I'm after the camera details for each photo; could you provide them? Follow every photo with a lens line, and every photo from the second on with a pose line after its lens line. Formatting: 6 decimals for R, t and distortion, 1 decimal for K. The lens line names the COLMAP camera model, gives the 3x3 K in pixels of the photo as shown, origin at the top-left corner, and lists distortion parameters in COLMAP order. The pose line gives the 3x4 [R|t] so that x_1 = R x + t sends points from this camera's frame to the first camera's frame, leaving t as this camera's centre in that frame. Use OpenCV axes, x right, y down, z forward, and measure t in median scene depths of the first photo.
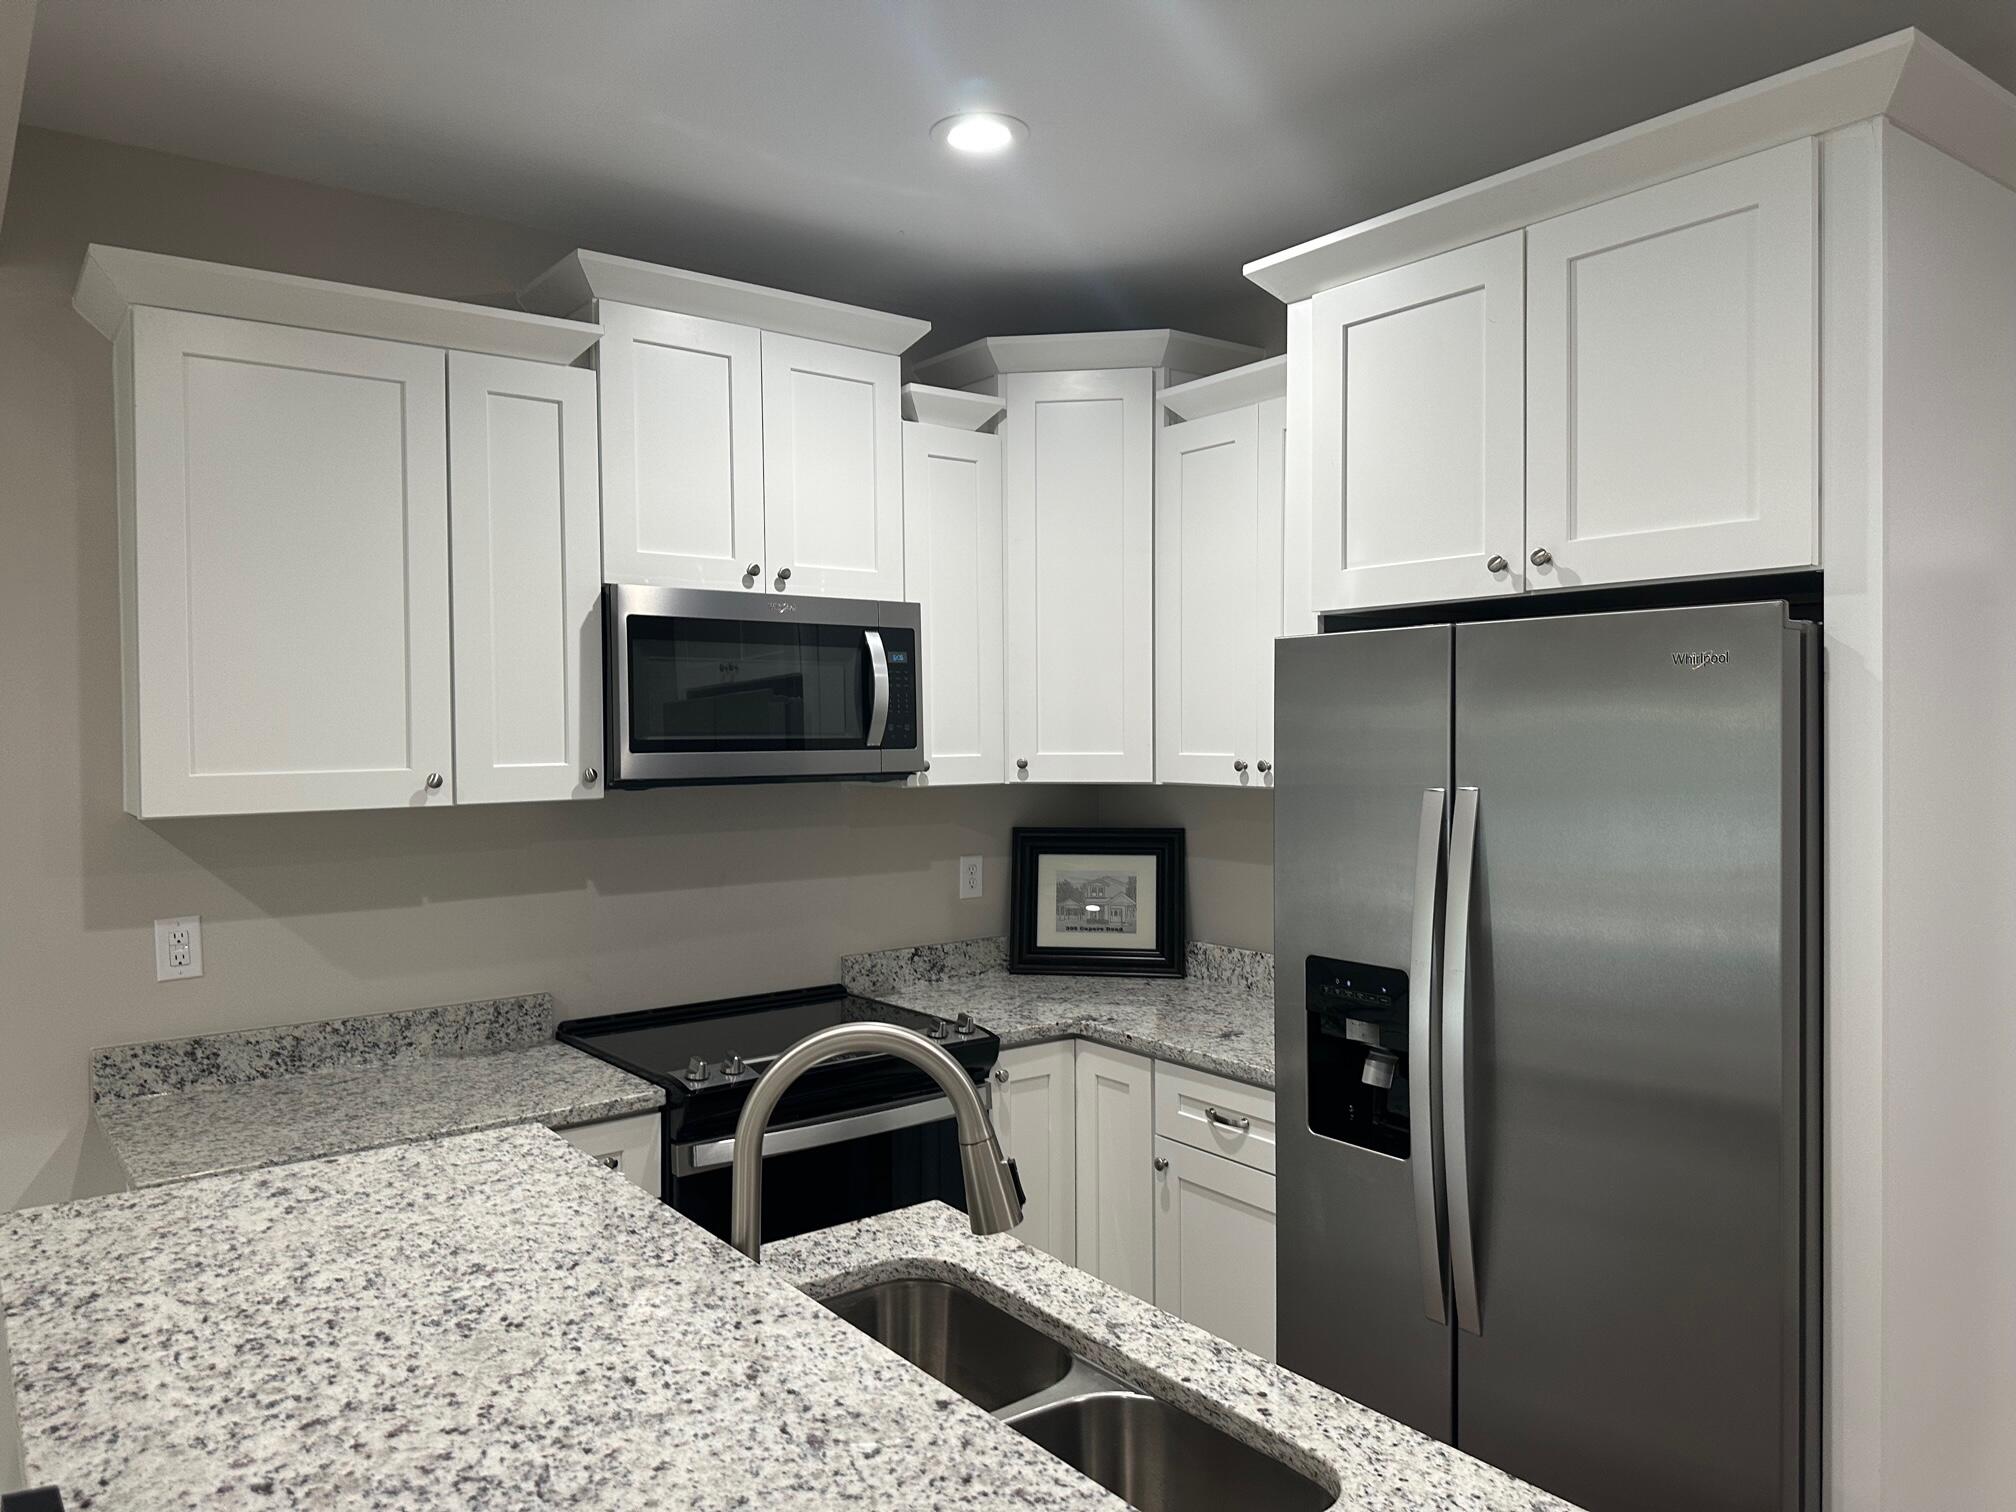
lens RADIAL K [[1404.8, 0, 1023.7], [0, 1404.8, 739.6], [0, 0, 1]] dist [0.127209, -0.172216]
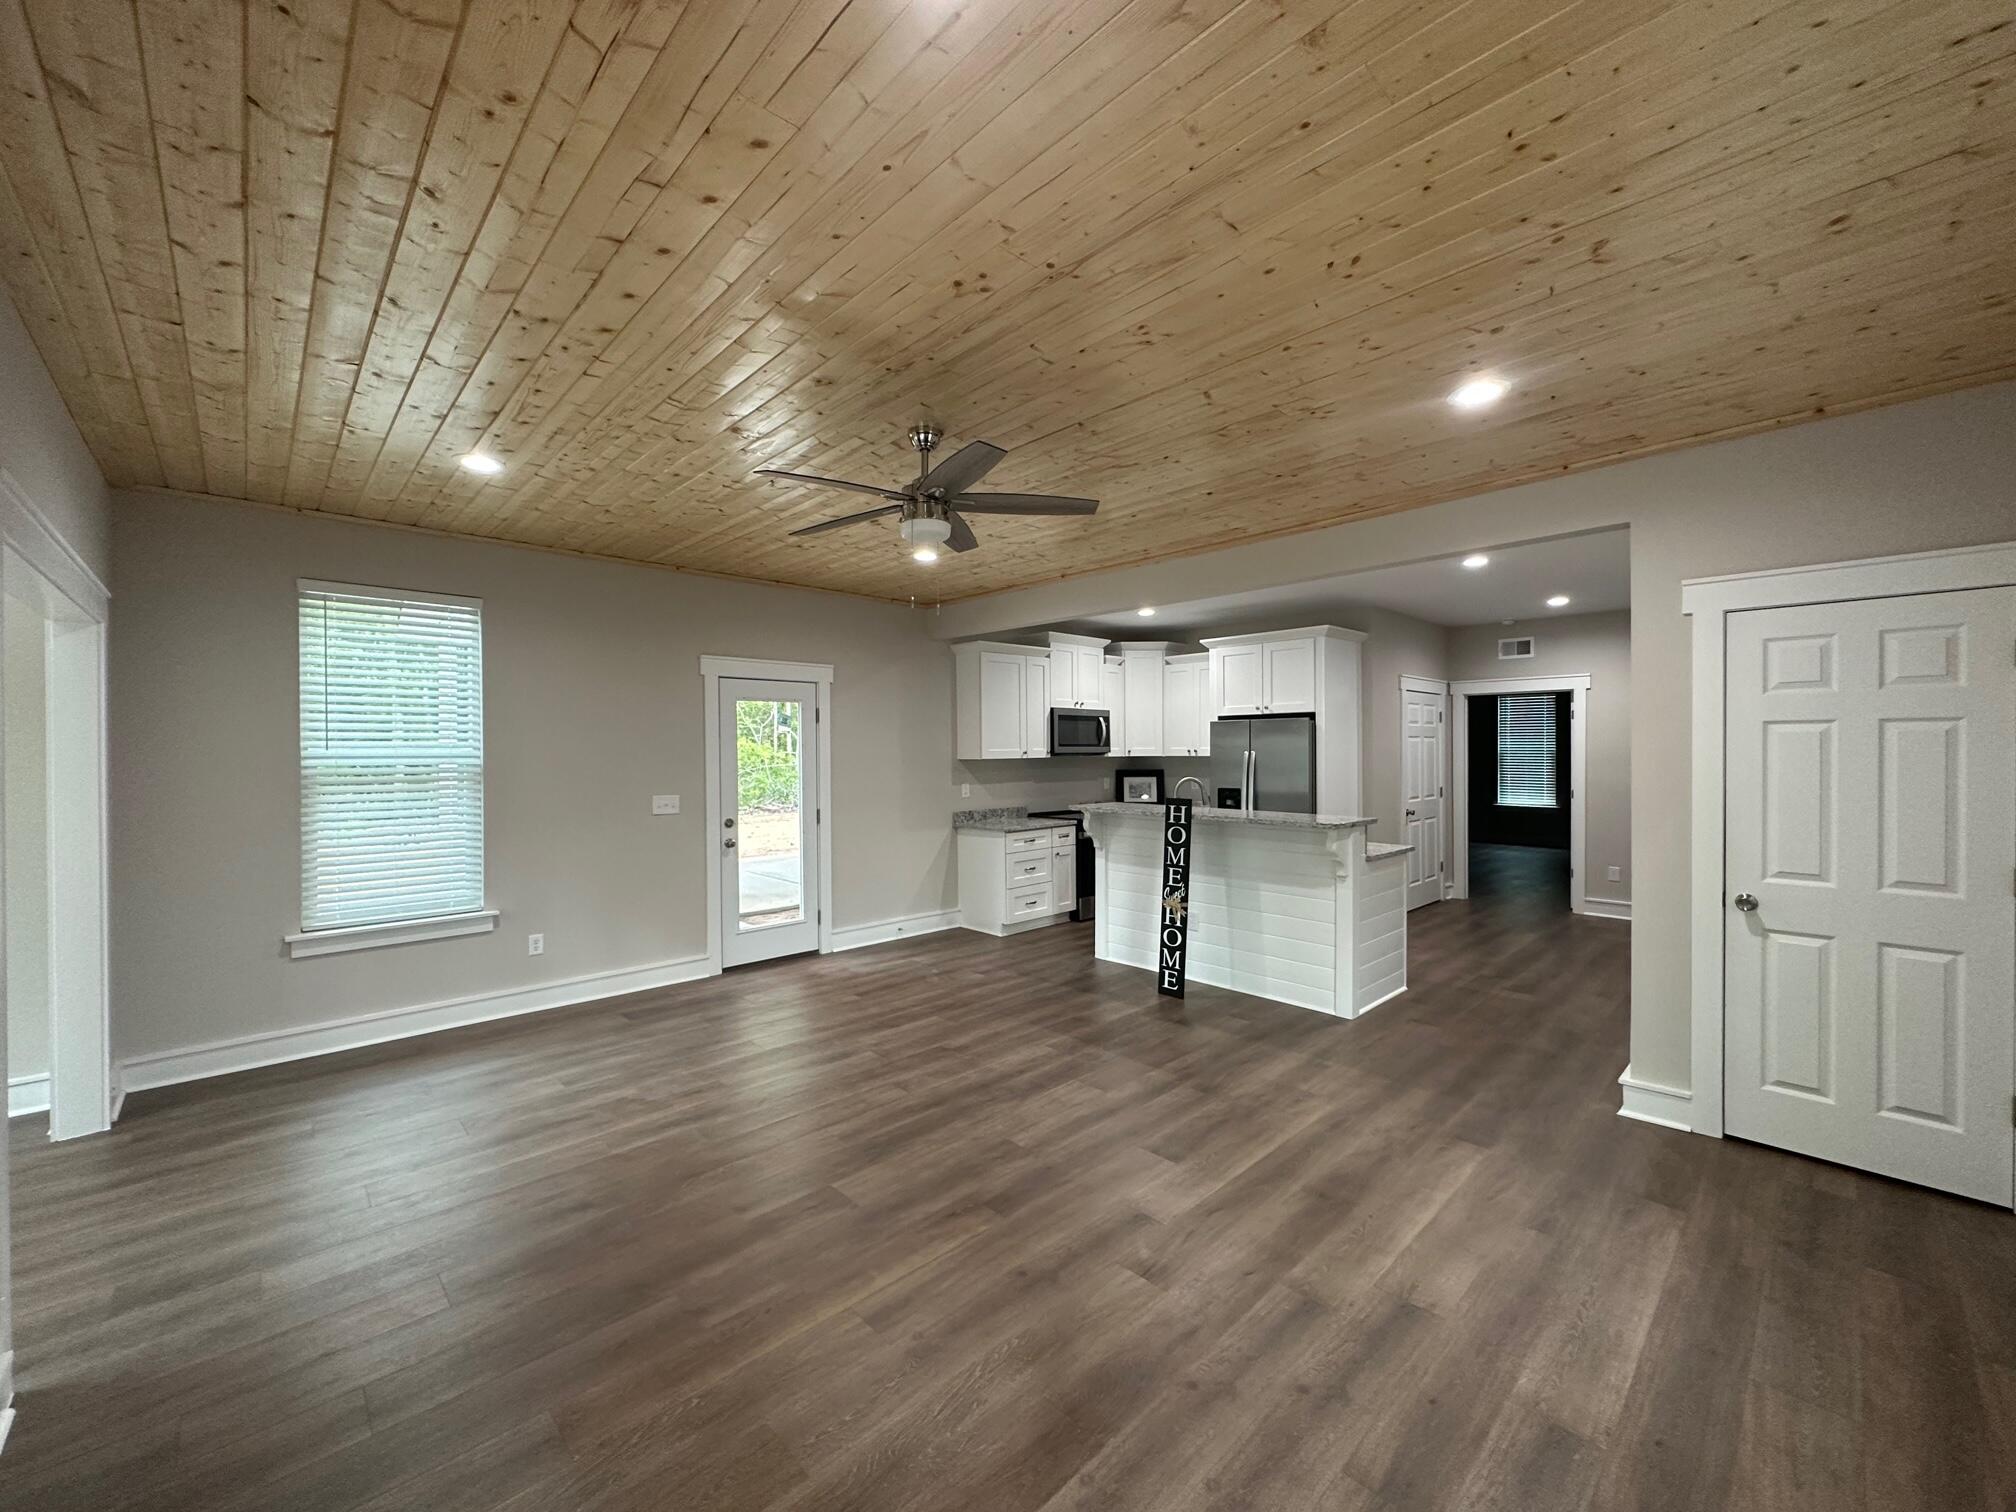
lens RADIAL K [[803.5, 0, 1007.6], [0, 803.5, 754.5], [0, 0, 1]] dist [-0.002092, 0.000034]
pose [[0.995126, -0.000976, 0.098602, -0.634254], [0.001407, 0.999990, -0.004299, 0.040739], [-0.098597, 0.004417, 0.995118, -1.336326]]
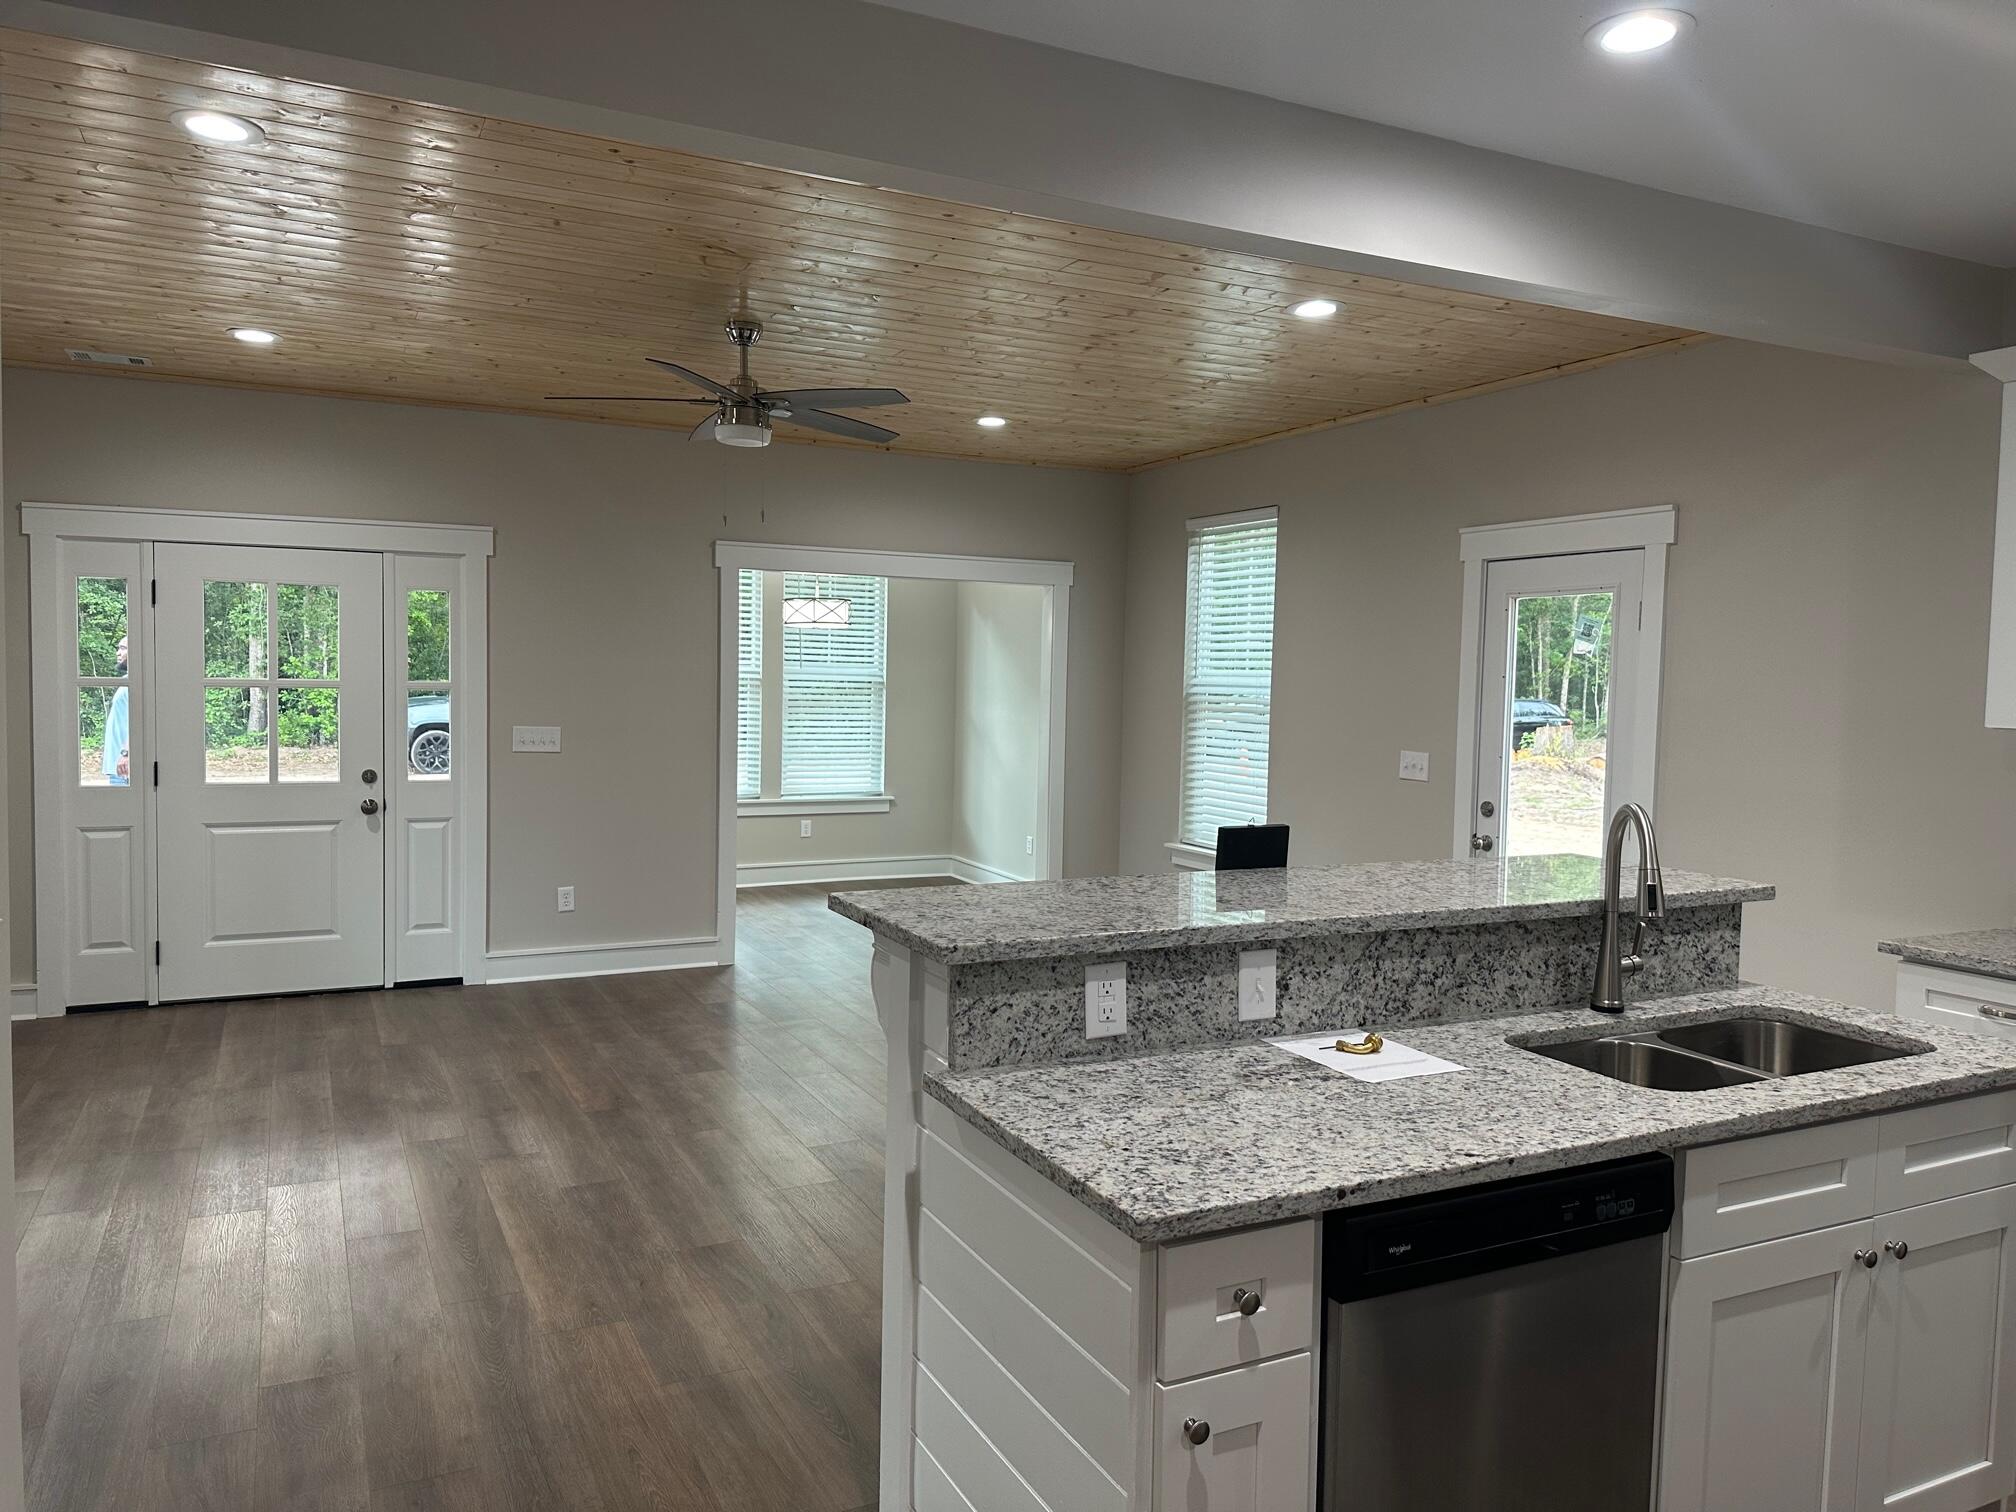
lens RADIAL K [[1399.4, 0, 1008.0], [0, 1399.4, 756.0], [0, 0, 1]] dist [0.074871, -0.119408]
pose [[-0.195984, 0.057210, -0.978937, 0.839034], [-0.029837, 0.997487, 0.064268, 0.015197], [0.980153, 0.041804, -0.193784, 0.223204]]
